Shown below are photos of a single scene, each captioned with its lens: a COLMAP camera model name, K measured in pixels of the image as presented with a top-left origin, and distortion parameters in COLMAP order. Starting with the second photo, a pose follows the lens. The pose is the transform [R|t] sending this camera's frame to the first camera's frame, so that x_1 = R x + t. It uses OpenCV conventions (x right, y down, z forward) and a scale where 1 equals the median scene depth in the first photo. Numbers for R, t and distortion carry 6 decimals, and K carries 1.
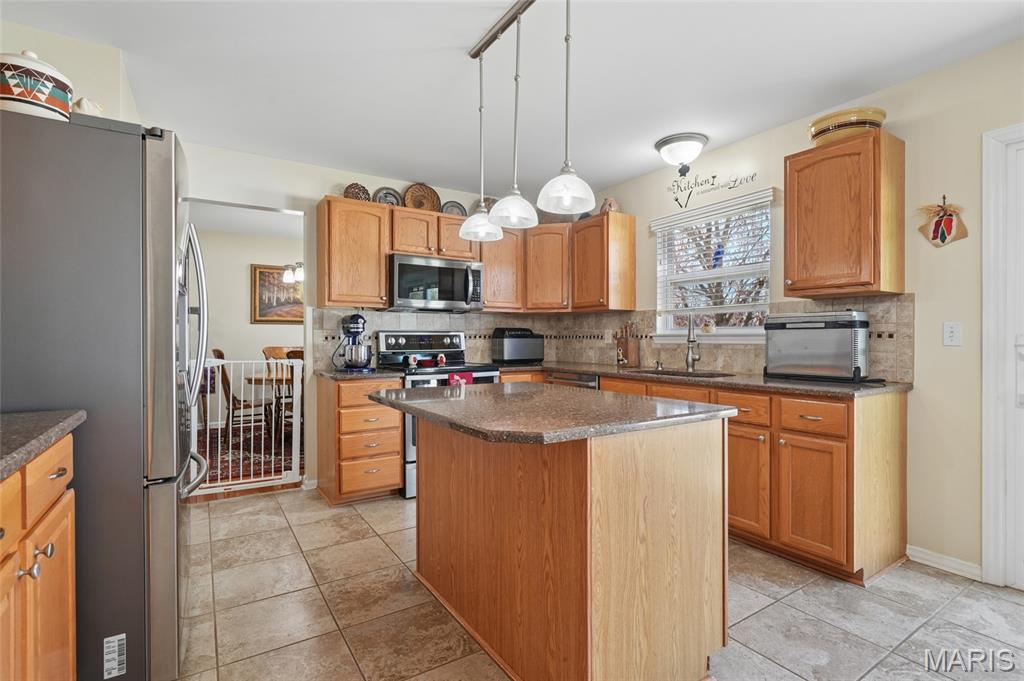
lens RADIAL K [[488.3, 0, 512.0], [0, 488.3, 340.5], [0, 0, 1]] dist [-0.002825, 0.000288]
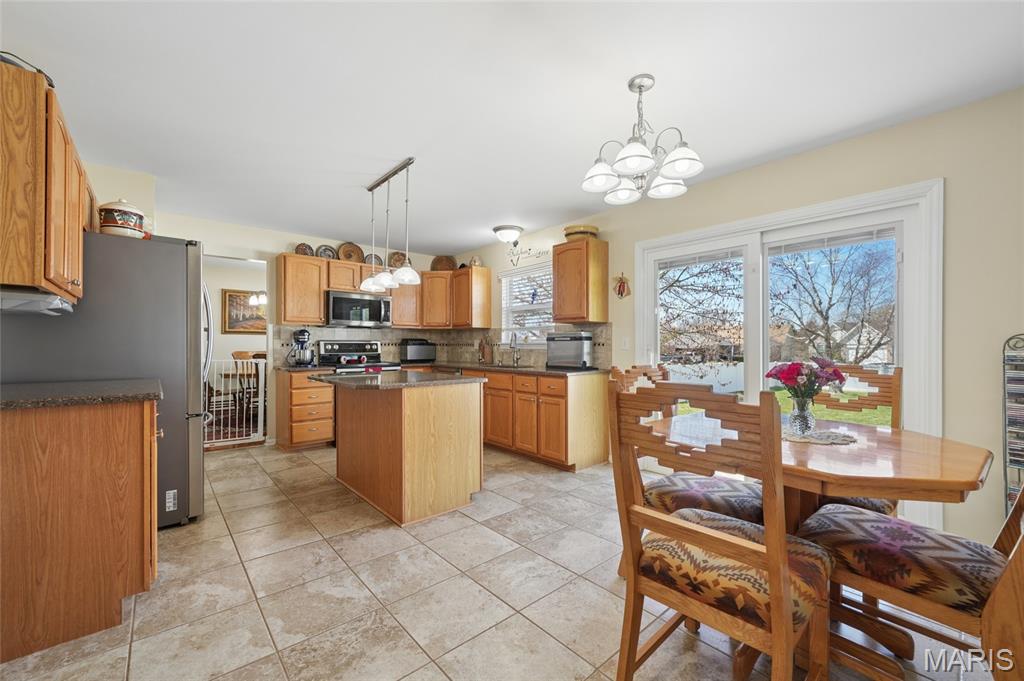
lens RADIAL K [[410.6, 0, 507.9], [0, 410.6, 346.9], [0, 0, 1]] dist [-0.000361, 0.000030]
pose [[0.990420, 0.002839, 0.138062, 0.137137], [-0.002587, 0.999995, -0.002003, 0.001959], [-0.138067, 0.001627, 0.990422, -0.360912]]
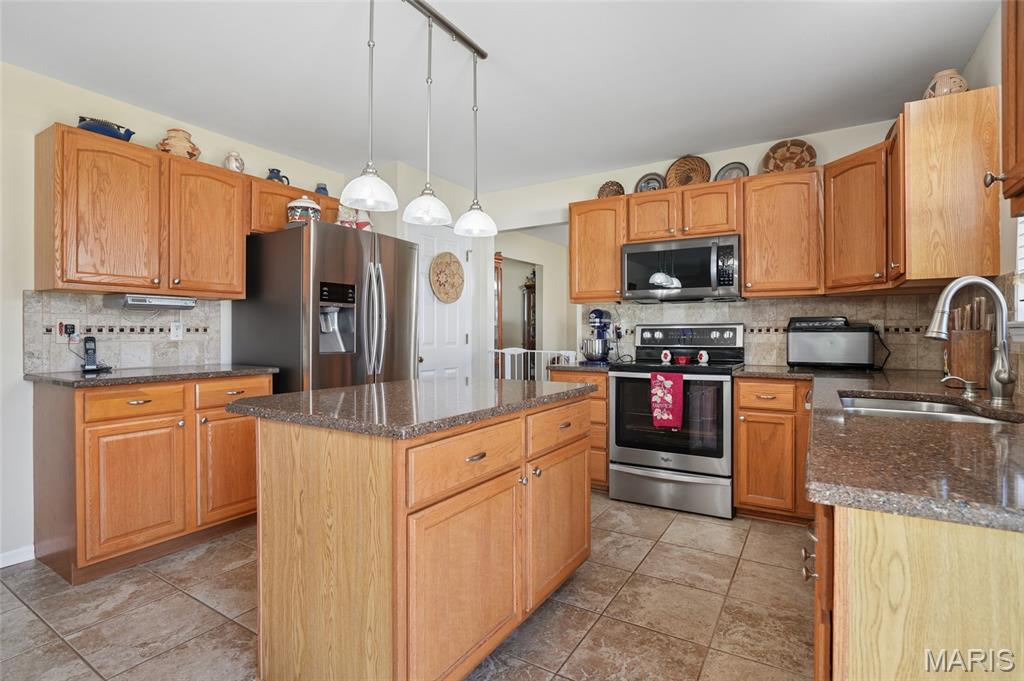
lens RADIAL K [[493.7, 0, 510.7], [0, 493.7, 335.3], [0, 0, 1]] dist [-0.009166, -0.000164]
pose [[0.422734, 0.005526, -0.906237, 0.545785], [-0.002863, 0.999985, 0.004762, -0.002758], [0.906249, 0.000582, 0.422744, 0.380855]]
